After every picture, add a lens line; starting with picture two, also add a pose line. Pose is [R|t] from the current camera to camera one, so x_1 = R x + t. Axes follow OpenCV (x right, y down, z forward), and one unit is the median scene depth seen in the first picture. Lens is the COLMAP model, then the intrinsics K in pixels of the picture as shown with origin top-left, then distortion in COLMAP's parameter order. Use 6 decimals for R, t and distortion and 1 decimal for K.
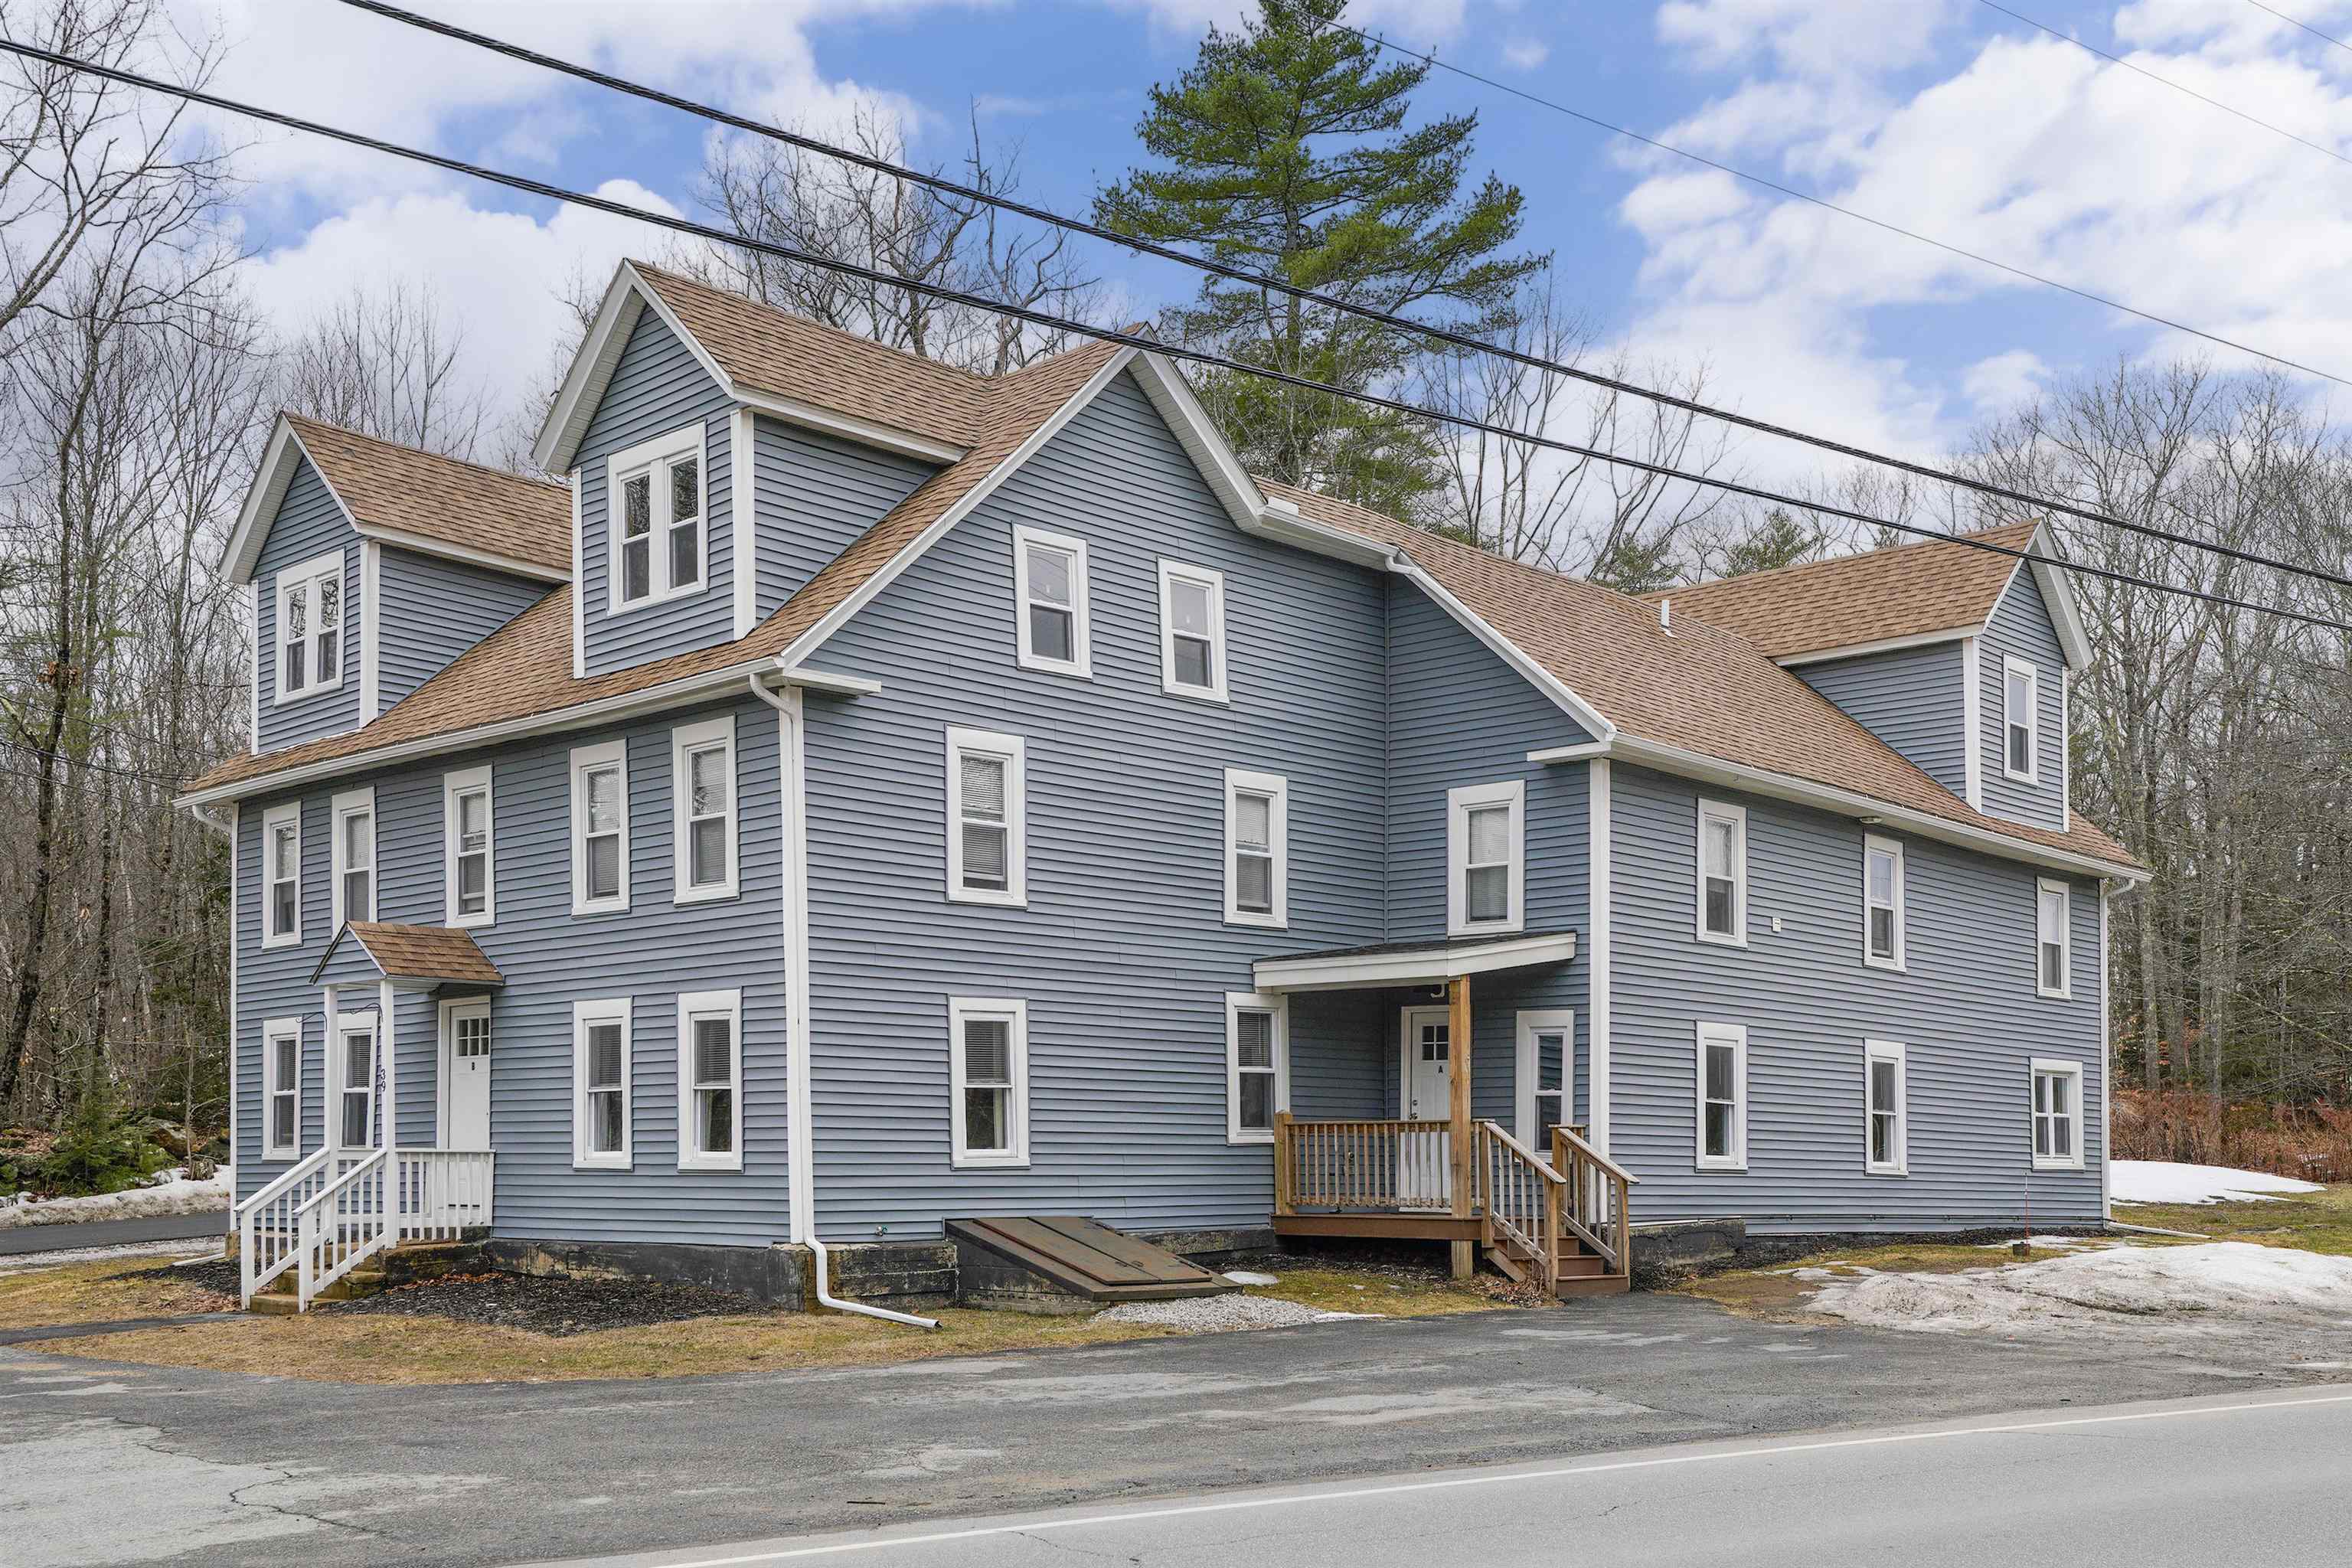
lens RADIAL K [[2379.6, 0, 1176.8], [0, 2379.6, 781.9], [0, 0, 1]] dist [0.070437, 0.000000]
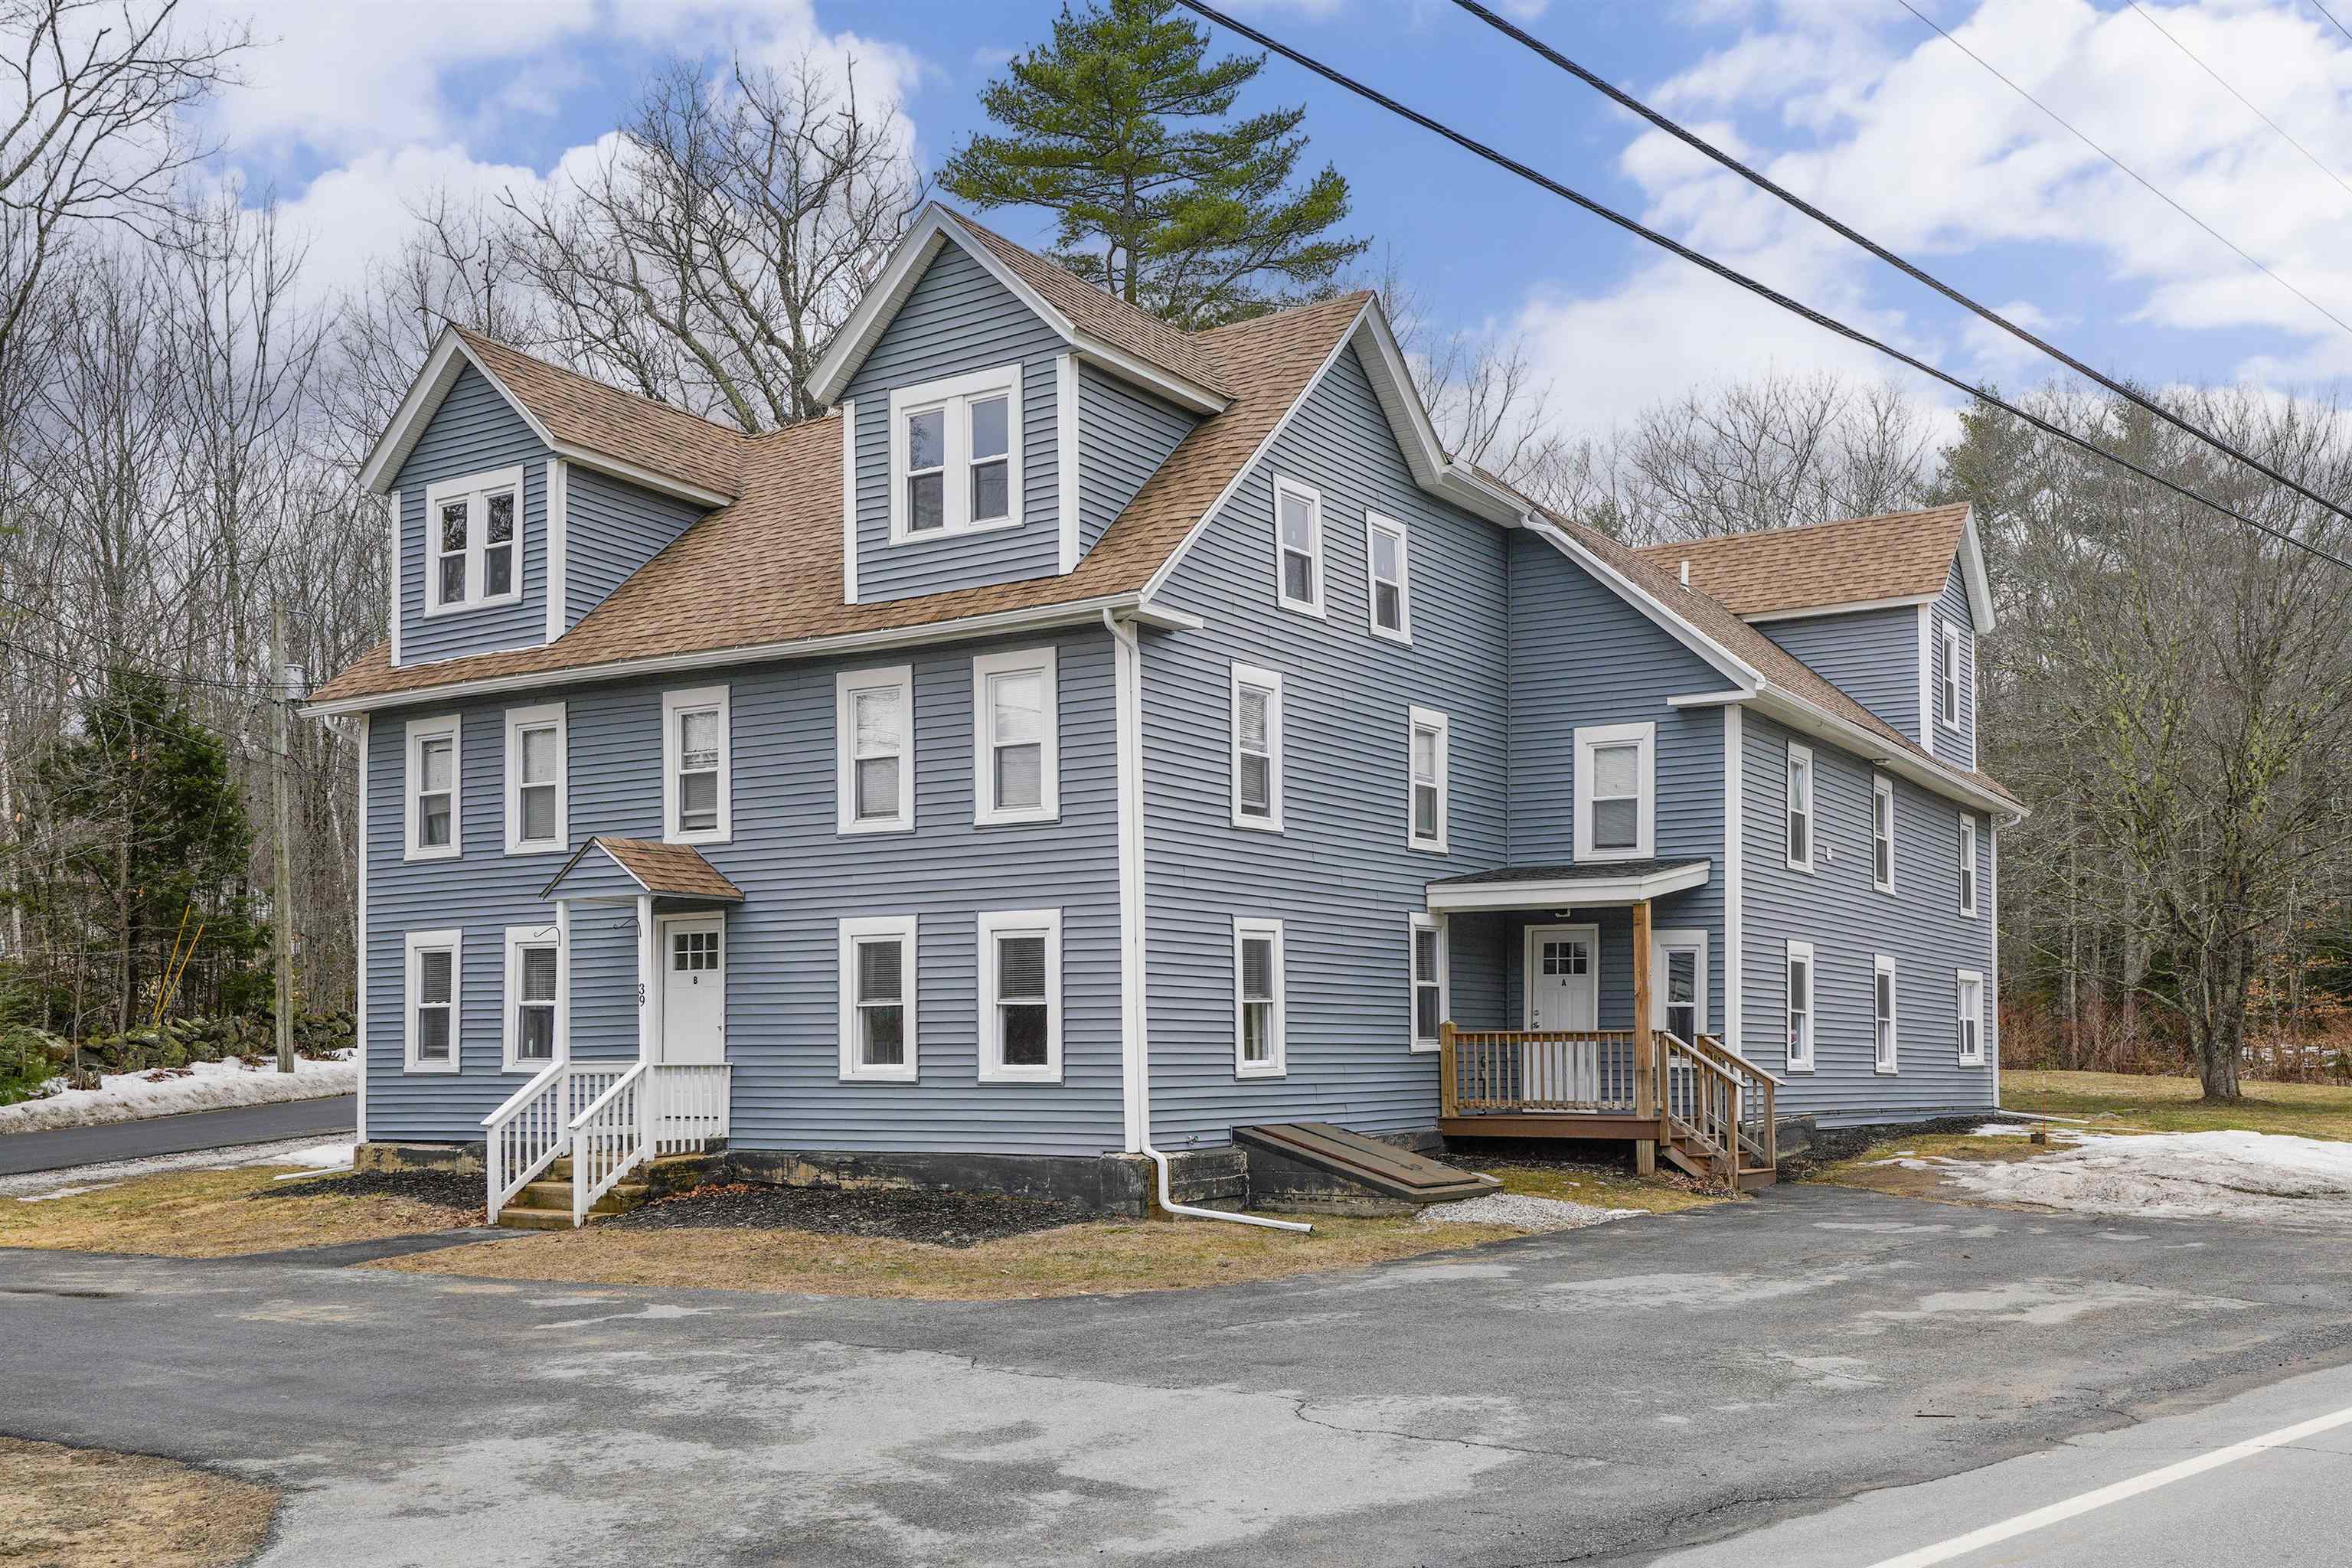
lens RADIAL K [[2186.1, 0, 1160.0], [0, 2186.1, 695.0], [0, 0, 1]] dist [0.058039, 0.000000]
pose [[0.979885, 0.024796, 0.198015, -0.289726], [-0.024096, 0.999692, -0.005941, -0.001746], [-0.198101, 0.001050, 0.980181, 0.047042]]
